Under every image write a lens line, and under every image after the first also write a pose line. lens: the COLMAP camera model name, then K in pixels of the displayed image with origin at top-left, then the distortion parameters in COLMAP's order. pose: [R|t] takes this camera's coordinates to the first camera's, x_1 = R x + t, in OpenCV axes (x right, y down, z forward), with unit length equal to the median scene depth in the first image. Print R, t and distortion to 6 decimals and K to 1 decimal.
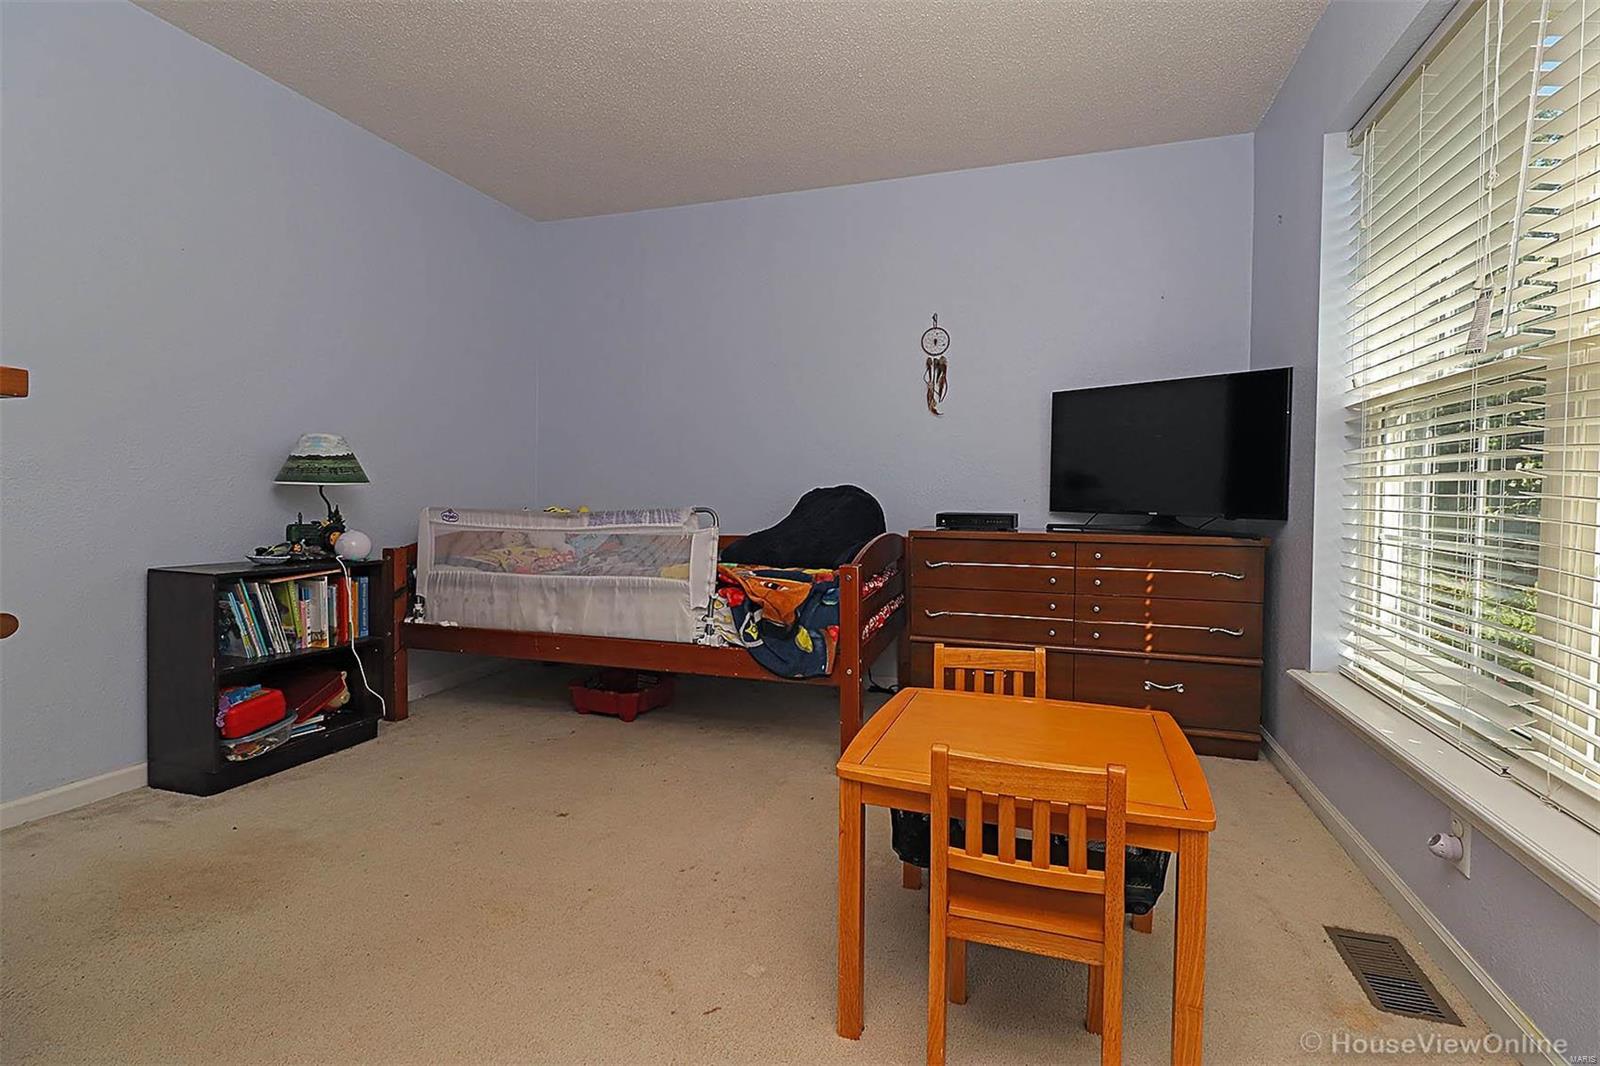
lens RADIAL K [[735.8, 0, 806.2], [0, 735.8, 517.9], [0, 0, 1]] dist [0.000124, -0.000964]
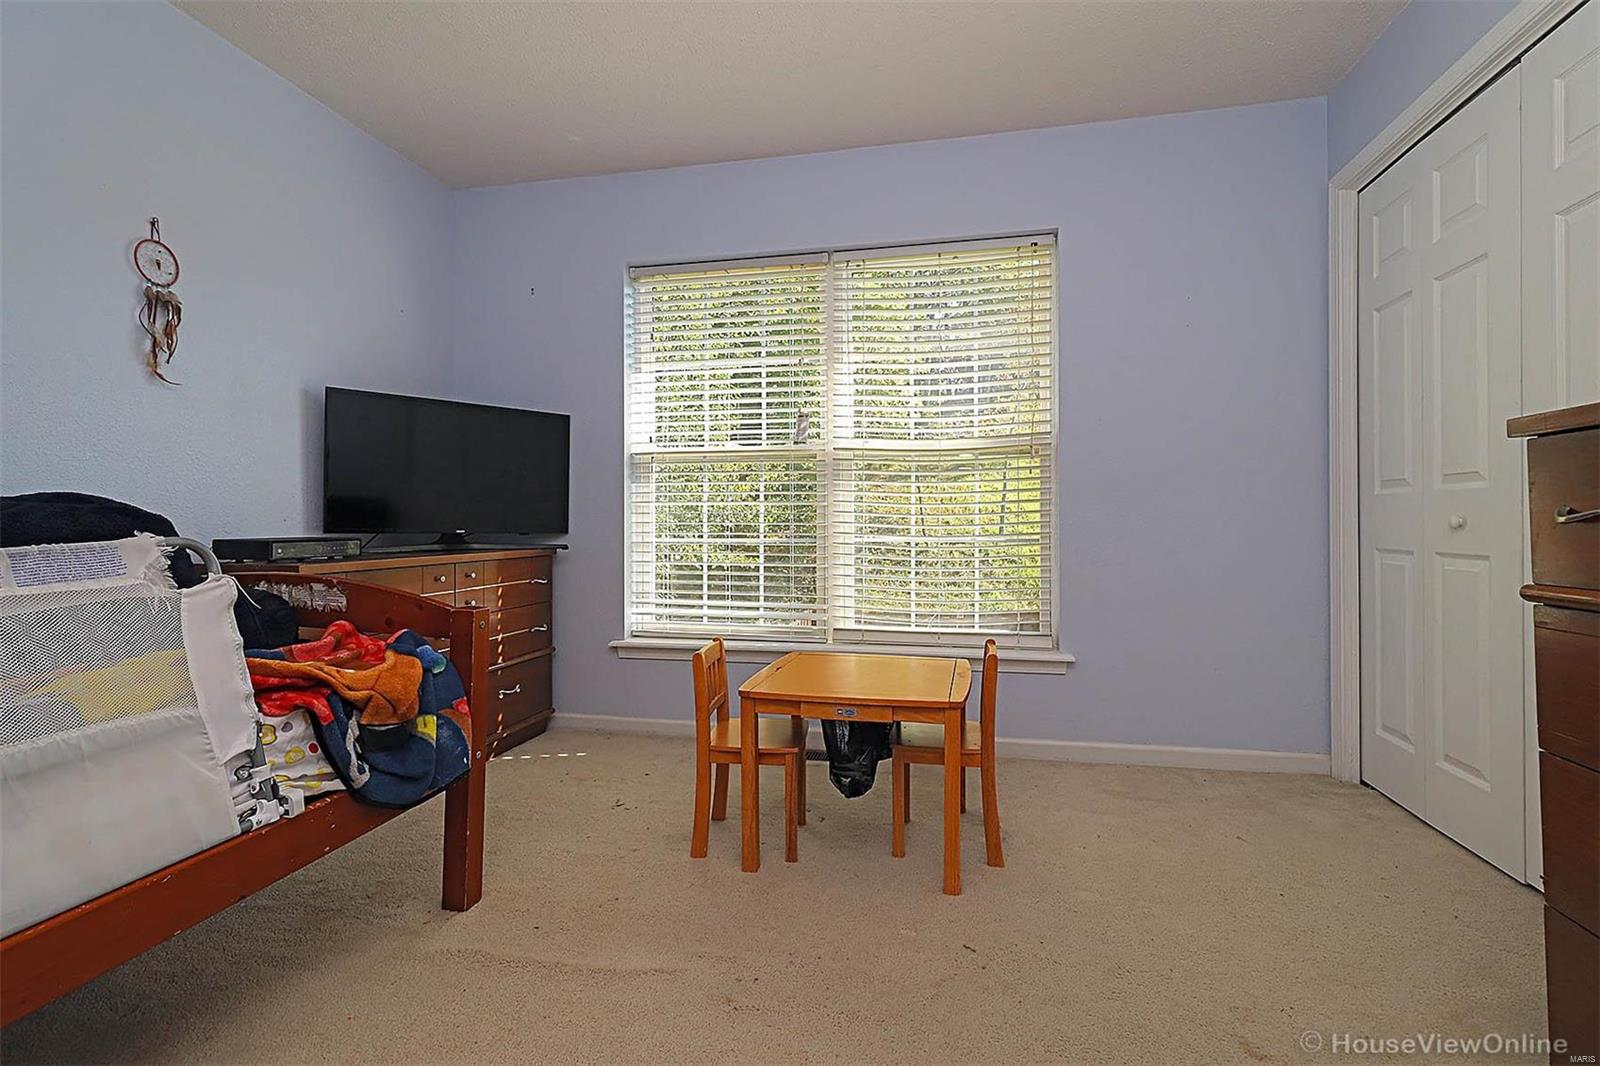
lens RADIAL K [[735.8, 0, 806.2], [0, 735.8, 517.9], [0, 0, 1]] dist [0.000124, -0.000964]
pose [[-0.108661, -0.002180, 0.994077, -0.627768], [0.028929, 0.999567, 0.005355, -0.017921], [-0.993658, 0.029340, -0.108550, 0.674148]]
